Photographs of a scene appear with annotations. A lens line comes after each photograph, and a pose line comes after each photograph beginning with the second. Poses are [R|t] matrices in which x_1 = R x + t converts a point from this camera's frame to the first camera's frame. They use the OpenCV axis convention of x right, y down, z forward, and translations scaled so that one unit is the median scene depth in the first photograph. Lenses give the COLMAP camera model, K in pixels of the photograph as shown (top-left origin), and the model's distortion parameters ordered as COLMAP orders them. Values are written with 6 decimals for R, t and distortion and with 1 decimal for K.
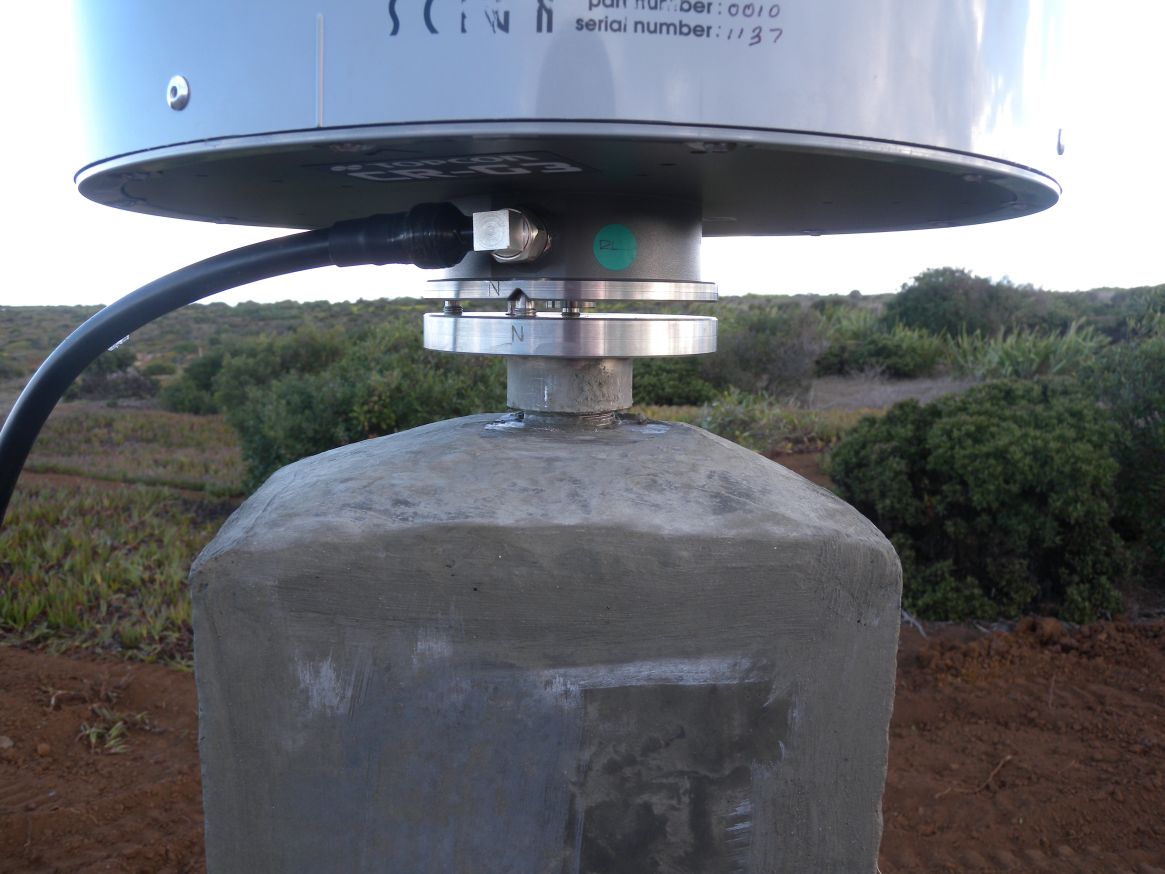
lens RADIAL K [[954.8, 0, 581.1], [0, 954.8, 436.5], [0, 0, 1]] dist [-0.107959, 0.023726]
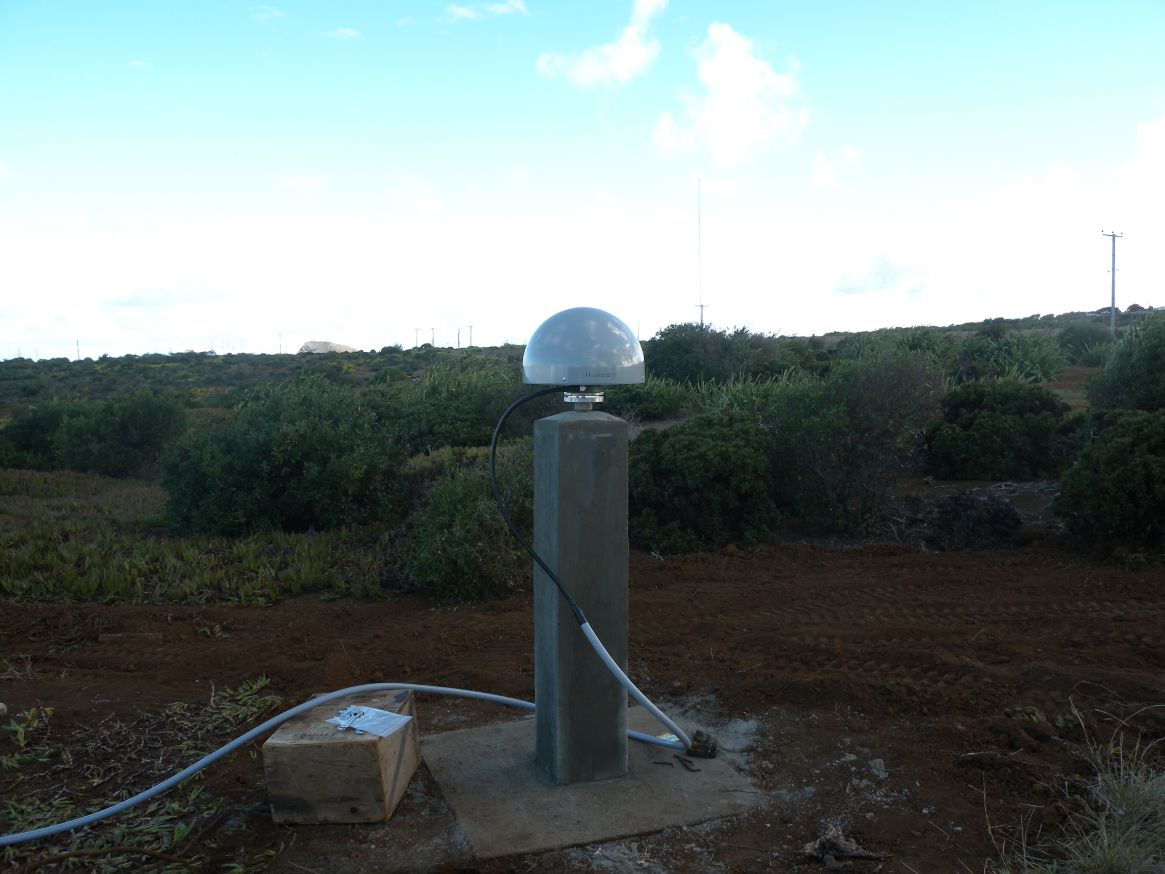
lens RADIAL K [[954.8, 0, 584.5], [0, 954.8, 427.8], [0, 0, 1]] dist [-0.107959, 0.023726]
pose [[0.968194, -0.031755, 0.248176, -0.168816], [0.047331, 0.997249, -0.057046, 0.049053], [-0.245682, 0.066978, 0.967034, -0.561646]]
